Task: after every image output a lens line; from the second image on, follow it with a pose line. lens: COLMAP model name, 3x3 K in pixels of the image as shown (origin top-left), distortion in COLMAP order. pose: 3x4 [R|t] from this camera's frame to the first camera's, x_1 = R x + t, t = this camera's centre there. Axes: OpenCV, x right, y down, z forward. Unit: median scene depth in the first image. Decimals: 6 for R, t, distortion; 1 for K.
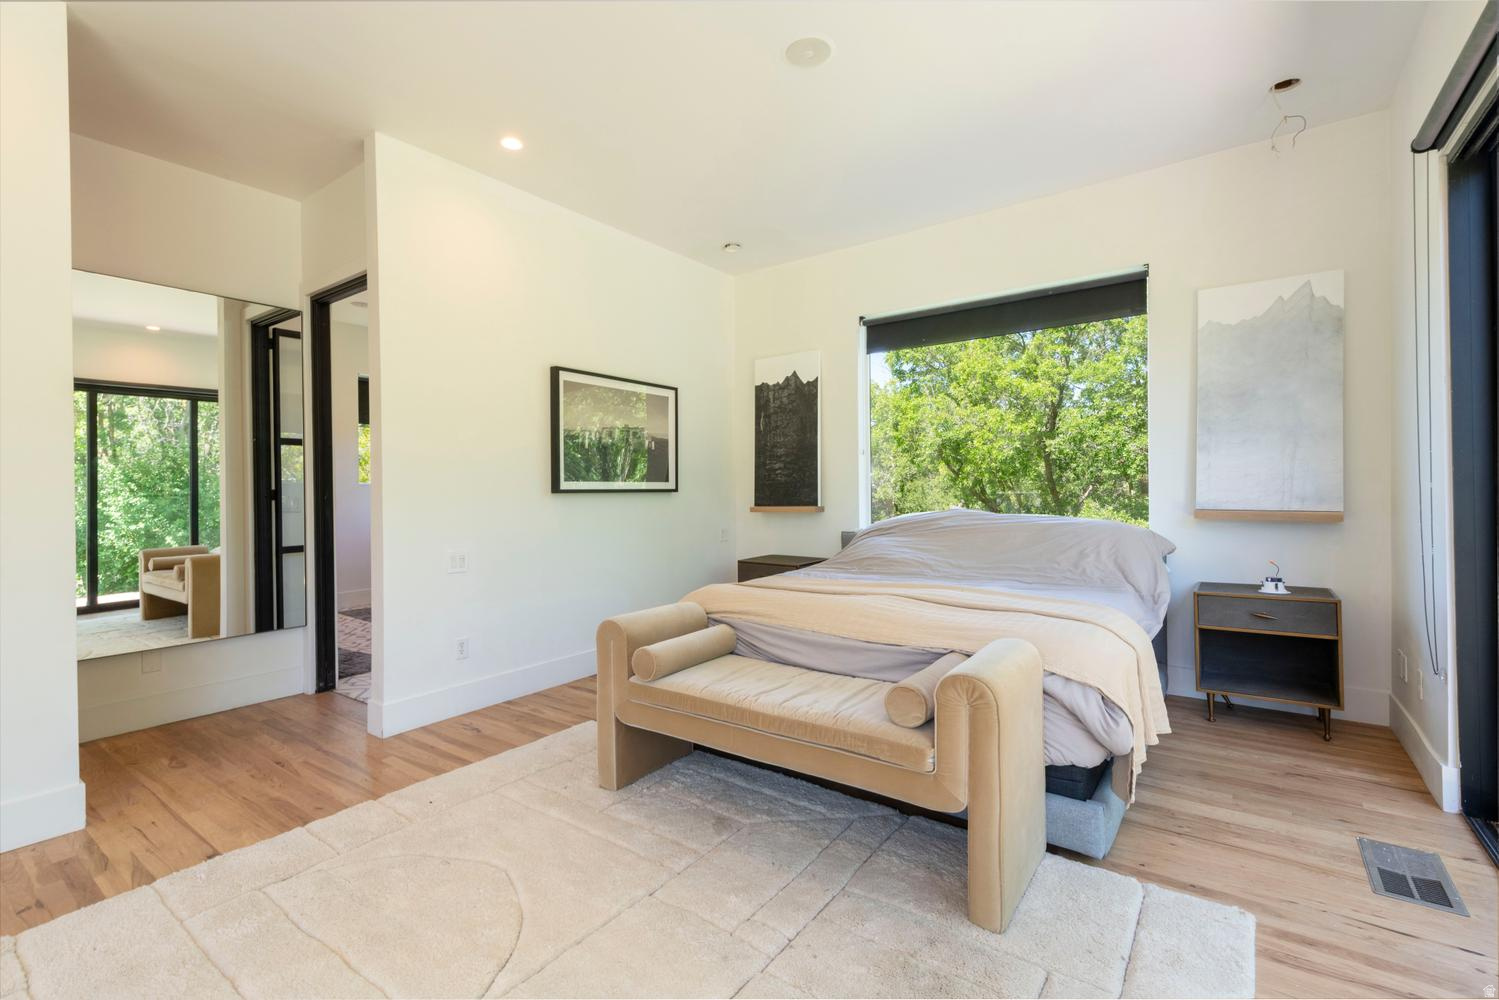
lens RADIAL K [[660.2, 0, 751.5], [0, 660.2, 497.7], [0, 0, 1]] dist [0.003681, 0.000153]
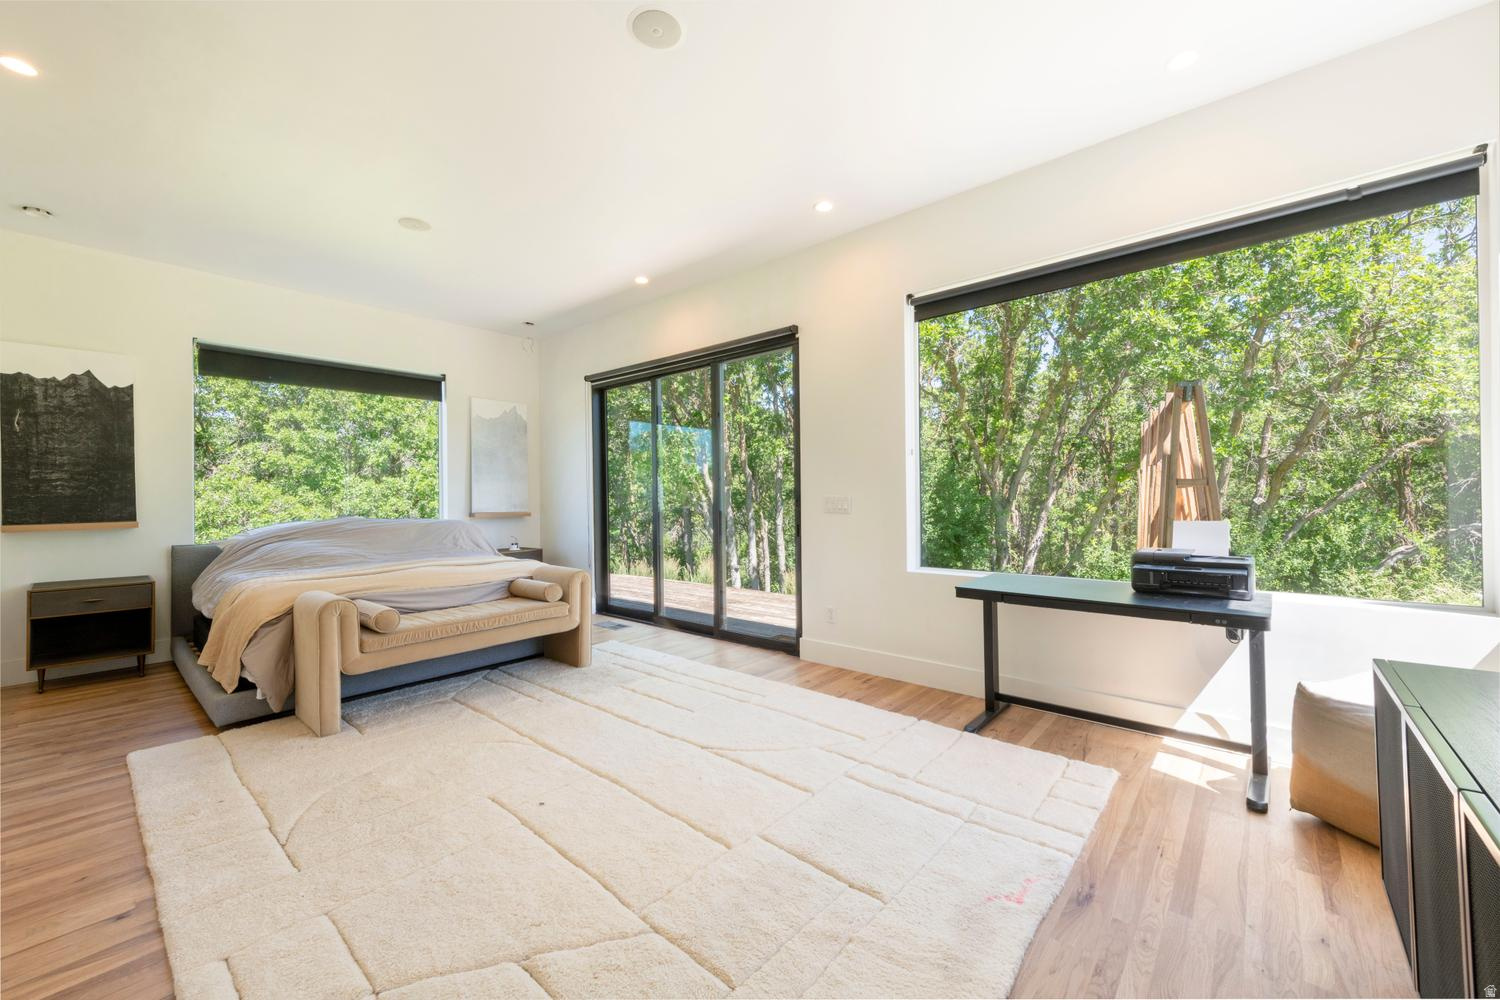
lens RADIAL K [[580.8, 0, 754.0], [0, 580.8, 494.5], [0, 0, 1]] dist [0.000426, -0.000026]
pose [[0.087846, 0.016280, 0.996001, -0.642776], [0.021696, 0.999598, -0.018253, 0.008996], [-0.995898, 0.023213, 0.087458, 0.041631]]
